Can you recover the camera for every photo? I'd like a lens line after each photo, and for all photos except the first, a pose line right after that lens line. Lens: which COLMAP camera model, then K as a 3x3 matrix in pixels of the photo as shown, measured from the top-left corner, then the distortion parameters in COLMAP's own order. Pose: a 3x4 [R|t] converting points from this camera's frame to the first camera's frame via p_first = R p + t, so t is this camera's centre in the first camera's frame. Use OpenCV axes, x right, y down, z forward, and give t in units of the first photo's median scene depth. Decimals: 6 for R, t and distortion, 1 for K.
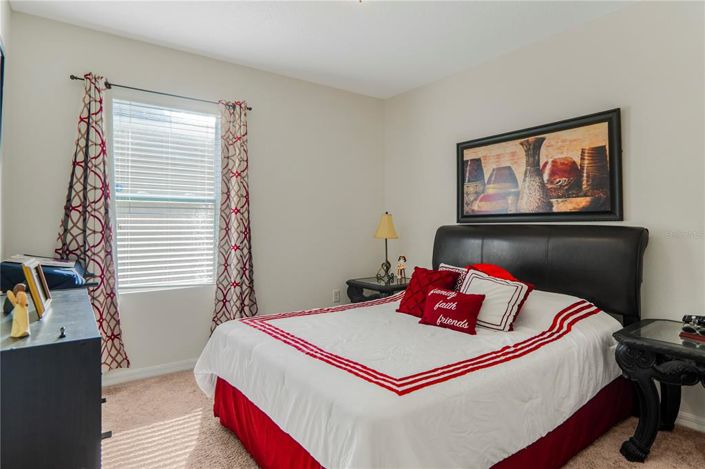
lens RADIAL K [[394.0, 0, 352.0], [0, 394.0, 221.3], [0, 0, 1]] dist [-0.001208, -0.000024]
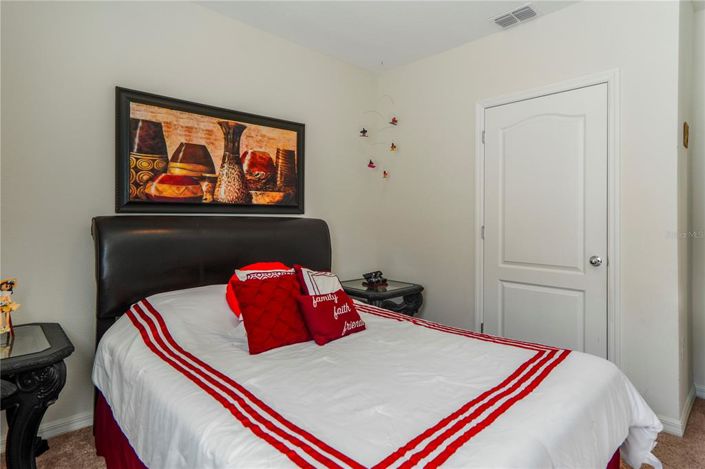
lens RADIAL K [[394.0, 0, 352.0], [0, 394.0, 221.3], [0, 0, 1]] dist [-0.001208, -0.000024]
pose [[-0.127358, -0.002103, 0.991855, -0.493059], [-0.011611, 0.999932, 0.000629, 0.016372], [-0.991789, -0.011436, -0.127374, 0.848891]]
